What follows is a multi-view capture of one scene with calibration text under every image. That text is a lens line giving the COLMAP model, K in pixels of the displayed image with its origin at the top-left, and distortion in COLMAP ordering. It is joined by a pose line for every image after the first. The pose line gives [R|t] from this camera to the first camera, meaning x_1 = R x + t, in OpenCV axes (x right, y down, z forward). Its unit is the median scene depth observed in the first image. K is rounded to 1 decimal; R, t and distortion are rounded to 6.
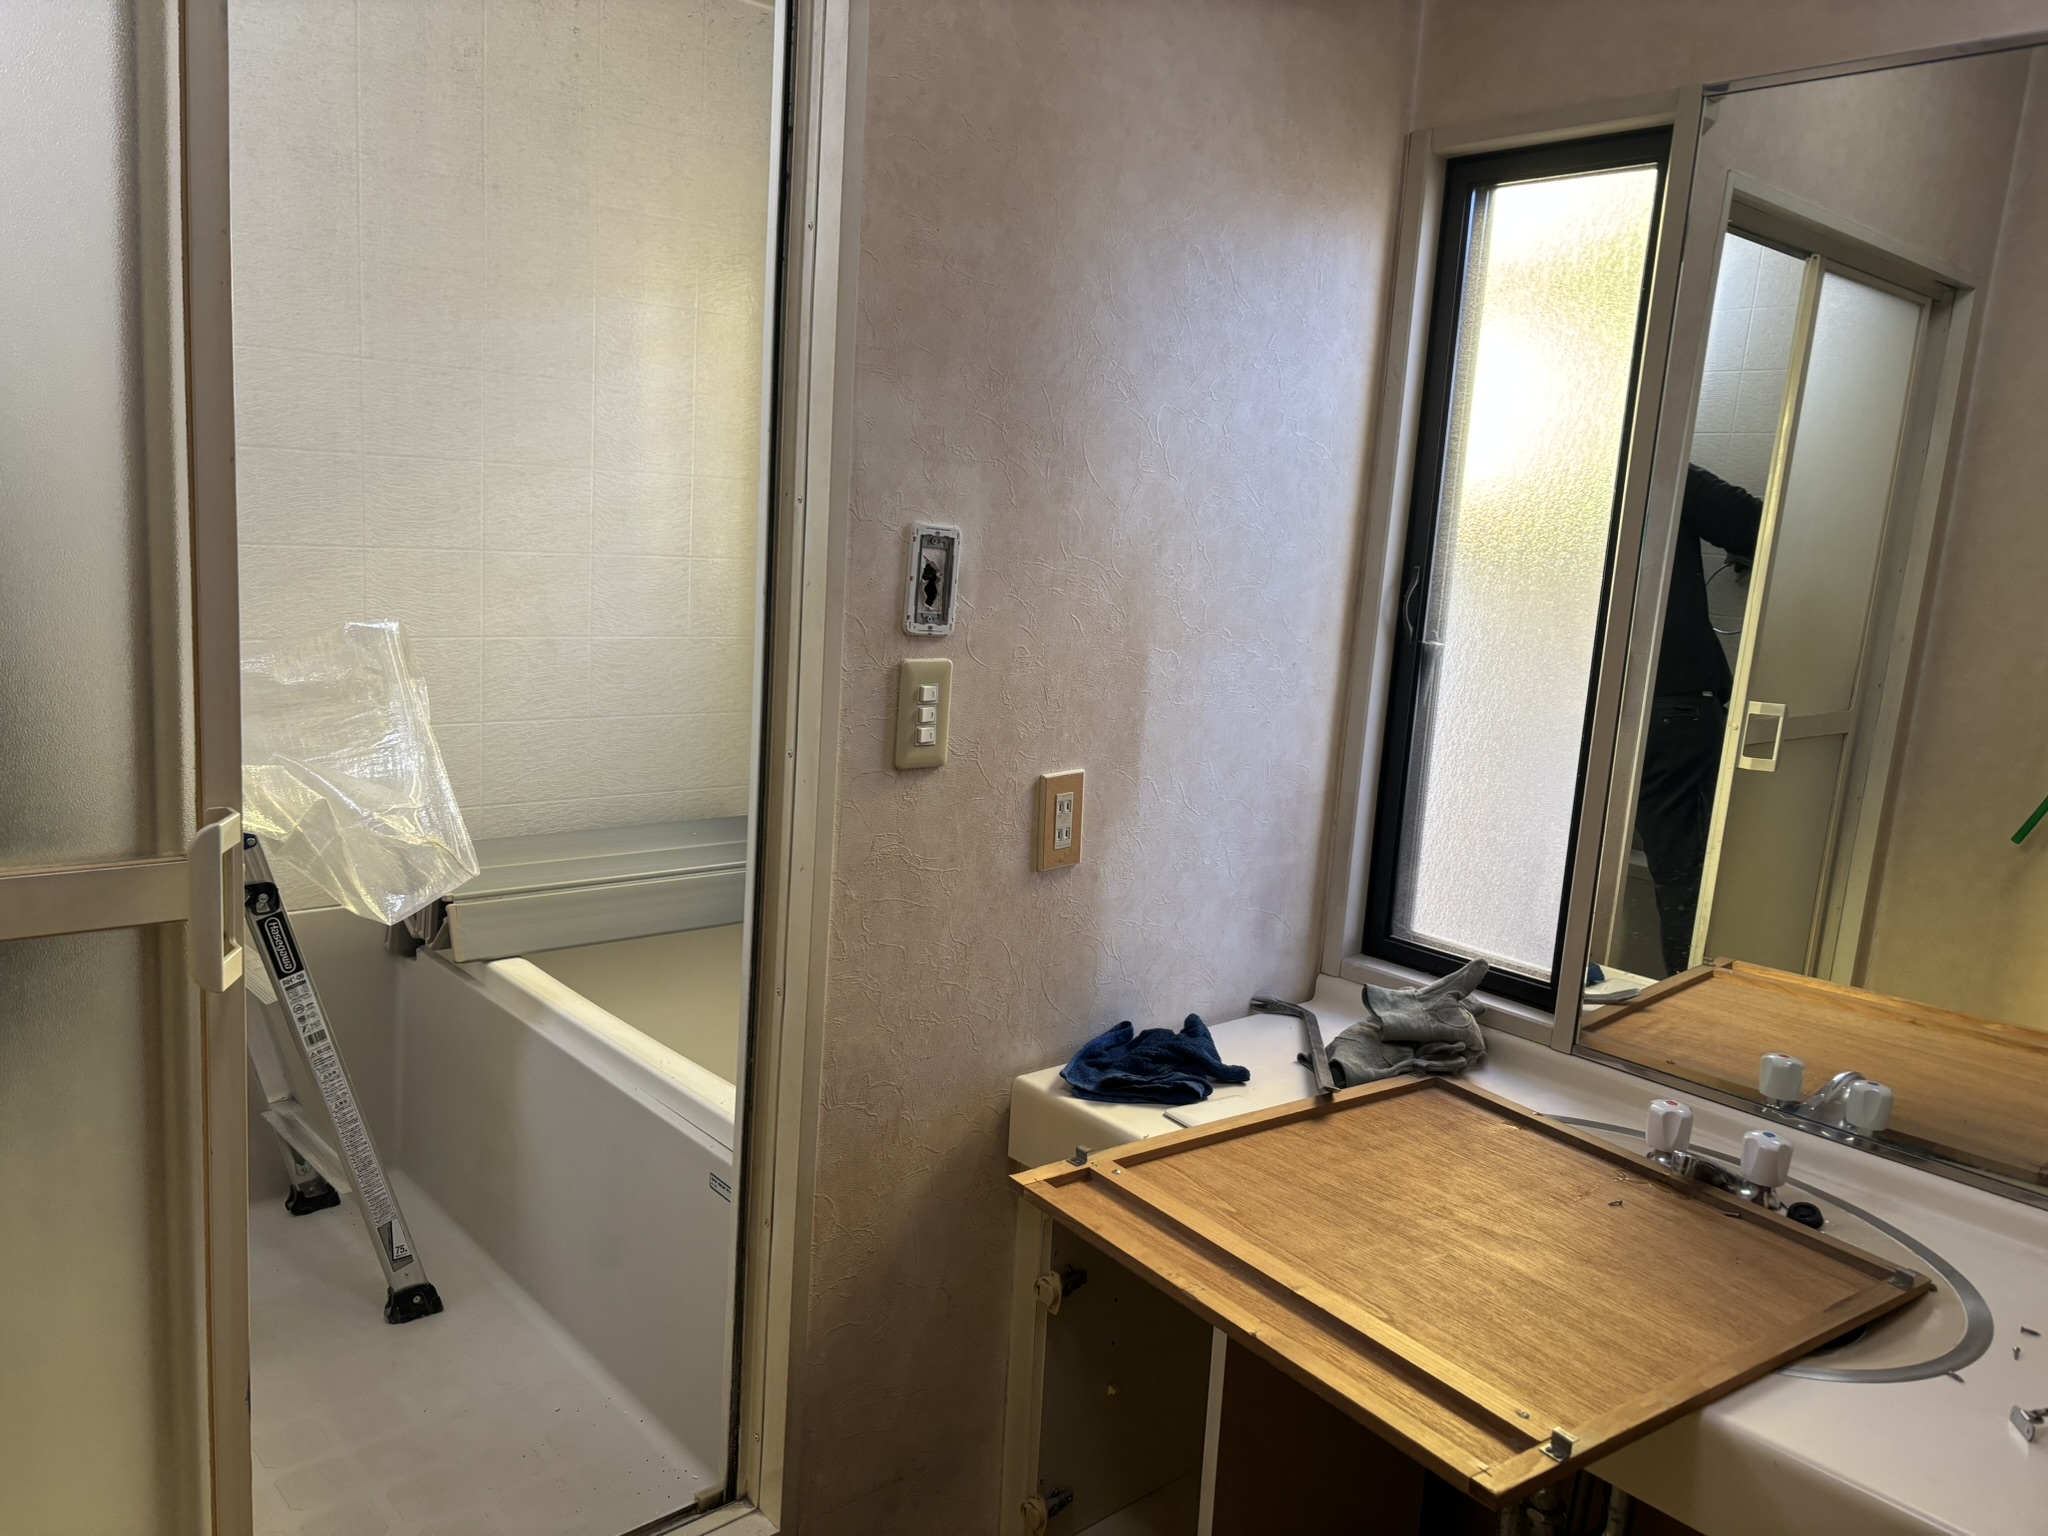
lens RADIAL K [[1605.0, 0, 1024.0], [0, 1605.0, 768.0], [0, 0, 1]] dist [0.003876, 0.004076]
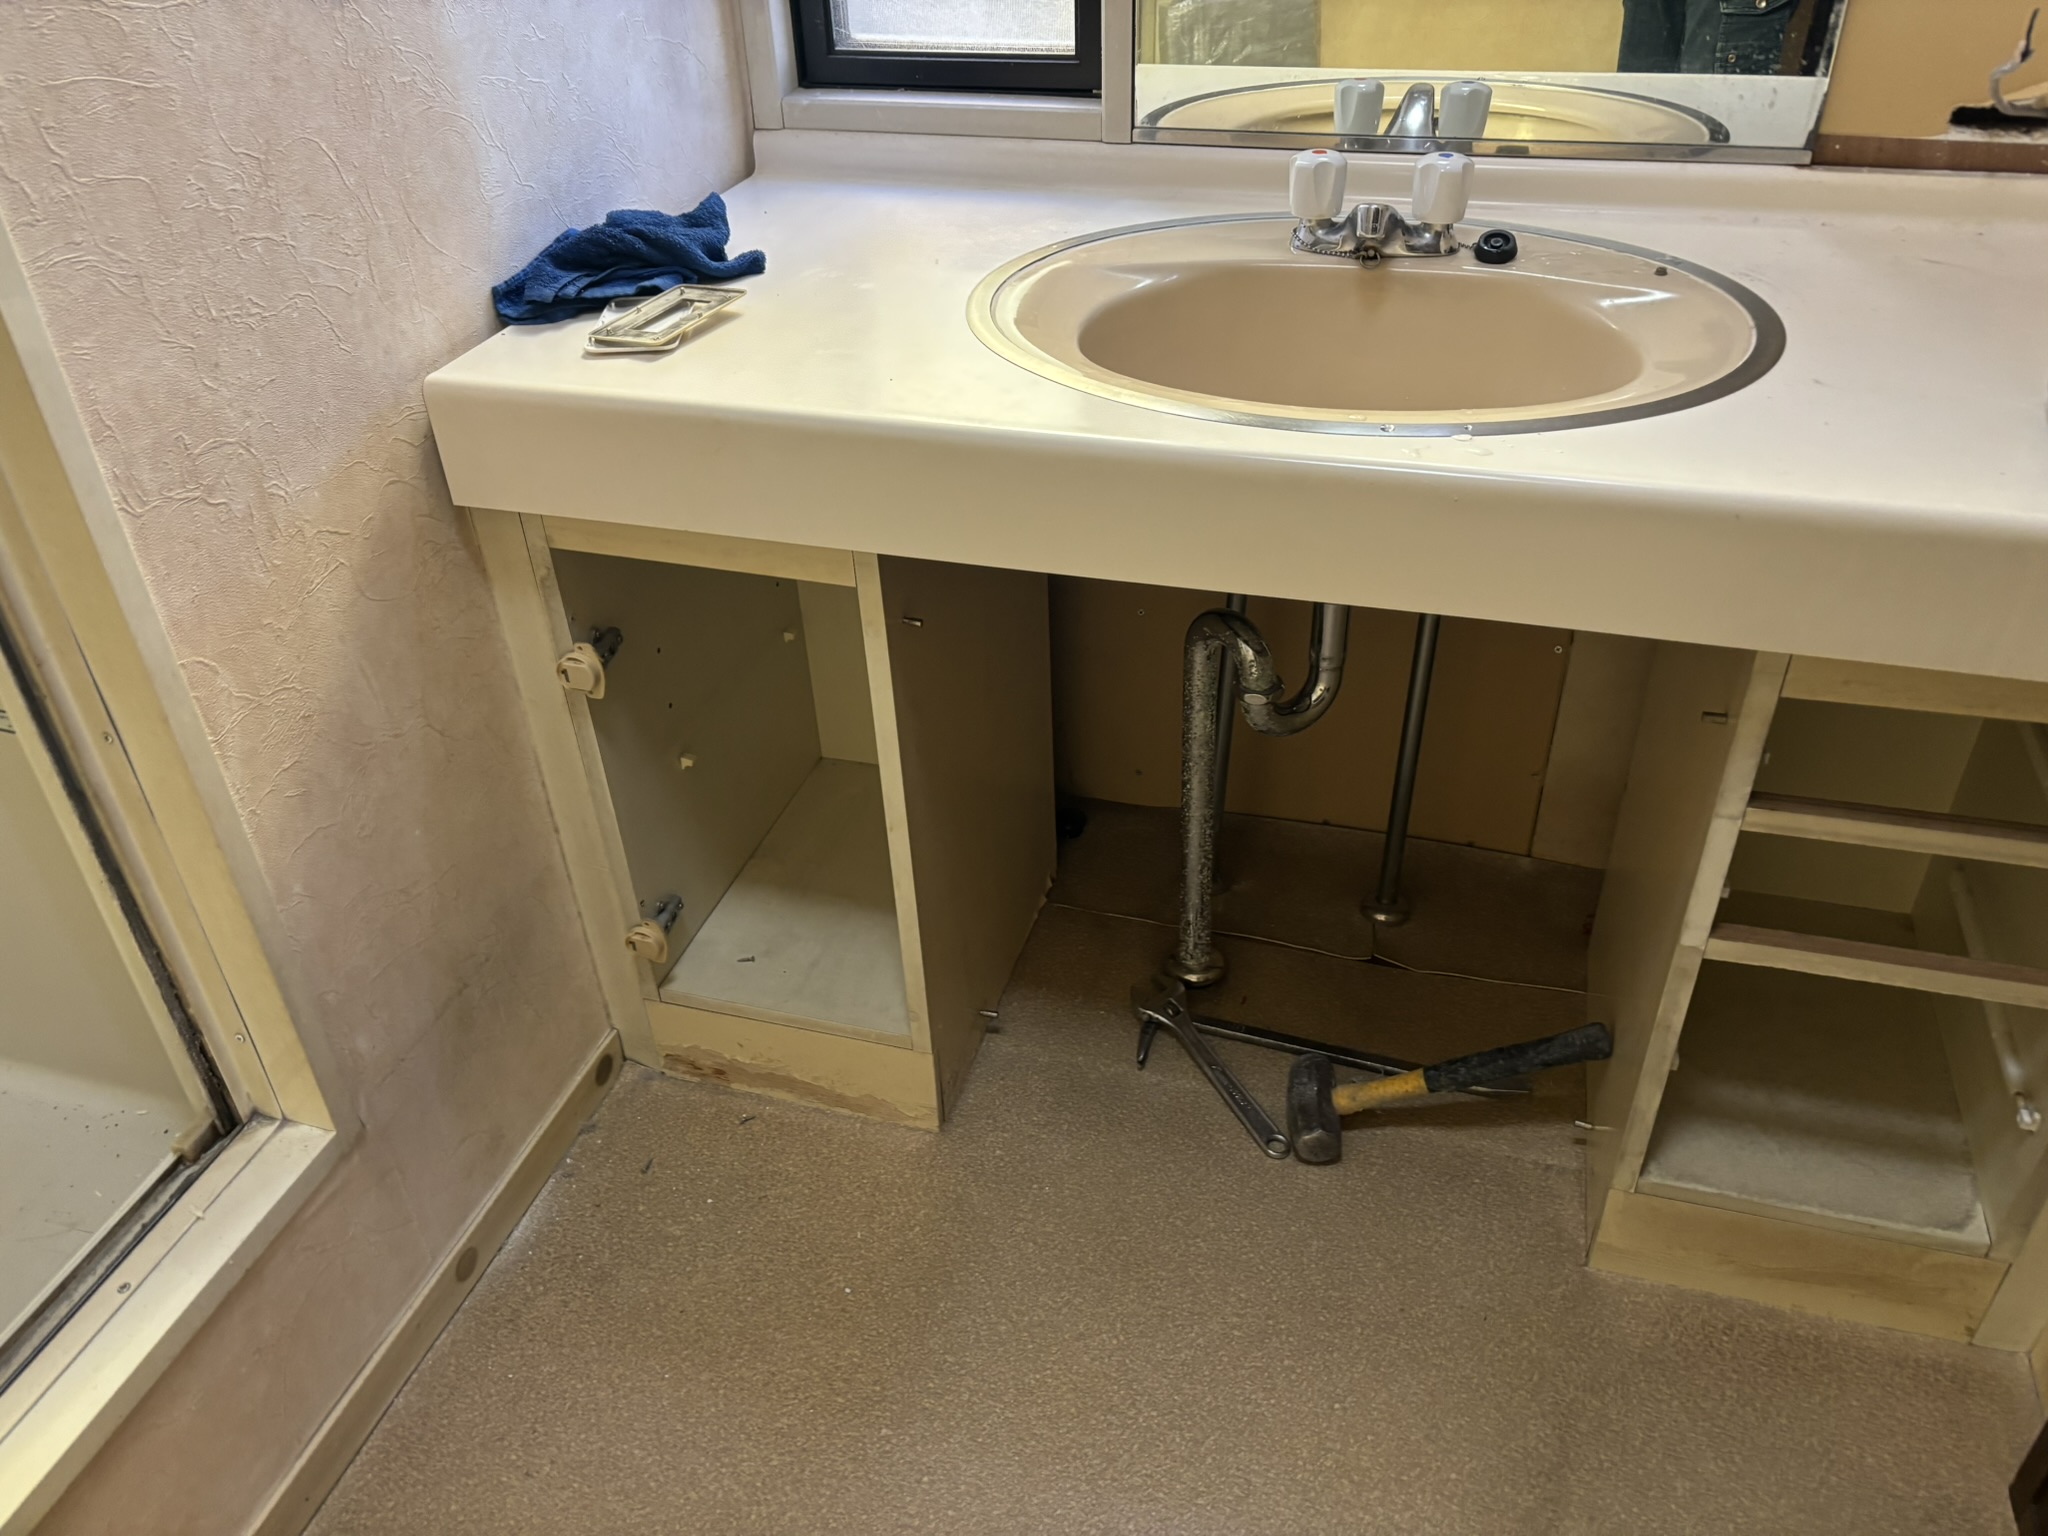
lens RADIAL K [[1545.3, 0, 1024.0], [0, 1545.3, 768.0], [0, 0, 1]] dist [-0.003881, 0.051645]
pose [[0.835278, -0.382529, 0.394946, -0.105080], [0.177229, 0.867285, 0.465194, 0.088546], [-0.520482, -0.318571, 0.792219, 0.369384]]
